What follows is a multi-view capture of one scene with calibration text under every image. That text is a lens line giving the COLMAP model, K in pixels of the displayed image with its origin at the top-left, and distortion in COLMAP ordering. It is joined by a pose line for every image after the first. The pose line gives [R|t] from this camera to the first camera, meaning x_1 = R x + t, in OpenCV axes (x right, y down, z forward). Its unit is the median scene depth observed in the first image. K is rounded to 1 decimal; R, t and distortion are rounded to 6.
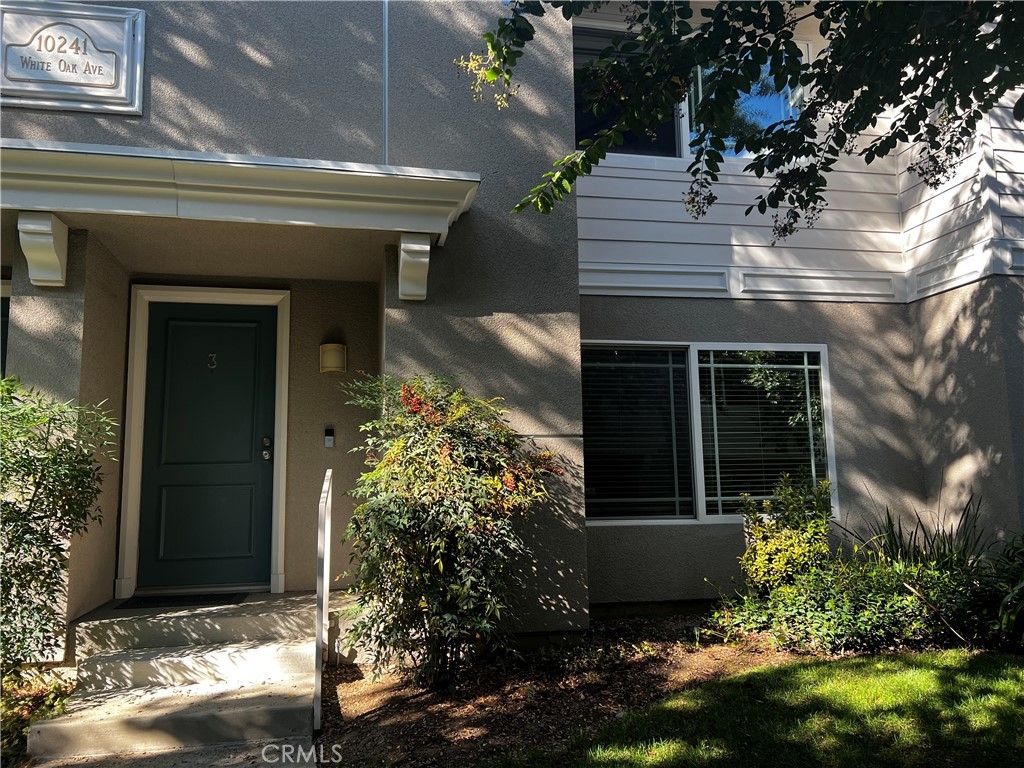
lens RADIAL K [[769.2, 0, 512.0], [0, 769.2, 384.0], [0, 0, 1]] dist [0.096938, -0.162293]
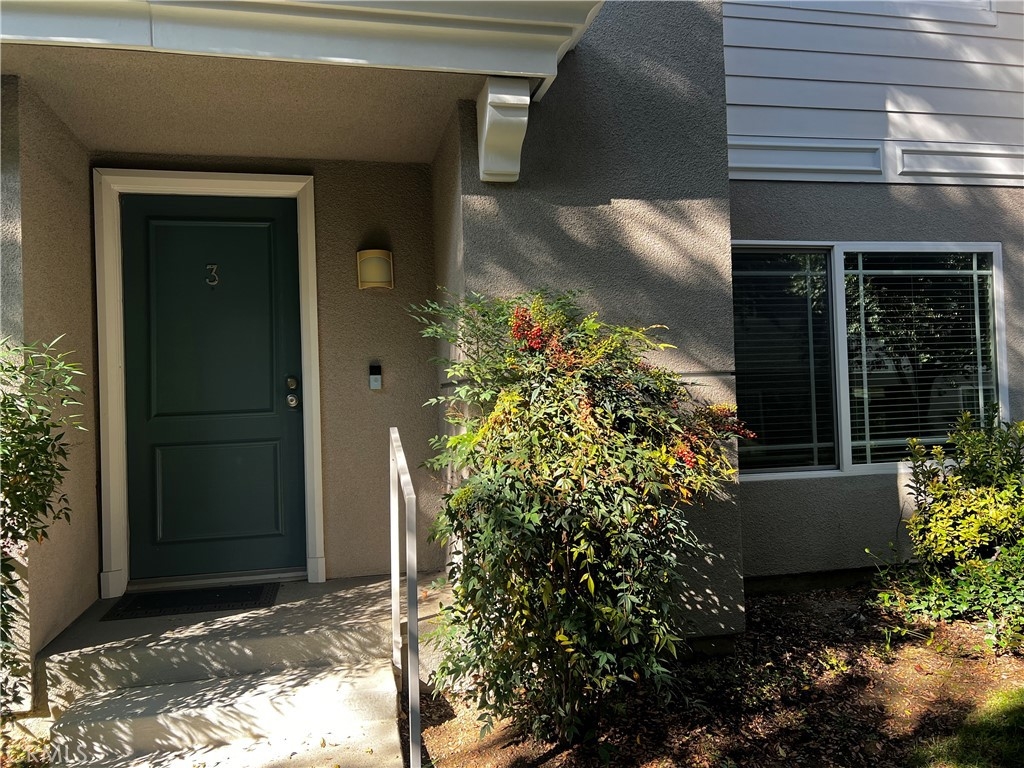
lens RADIAL K [[767.1, 0, 512.0], [0, 767.1, 384.0], [0, 0, 1]] dist [0.081366, -0.121550]
pose [[0.999731, -0.015759, 0.016993, -0.133660], [0.013724, 0.993404, 0.113843, -0.007735], [-0.018675, -0.113579, 0.993353, 0.294318]]
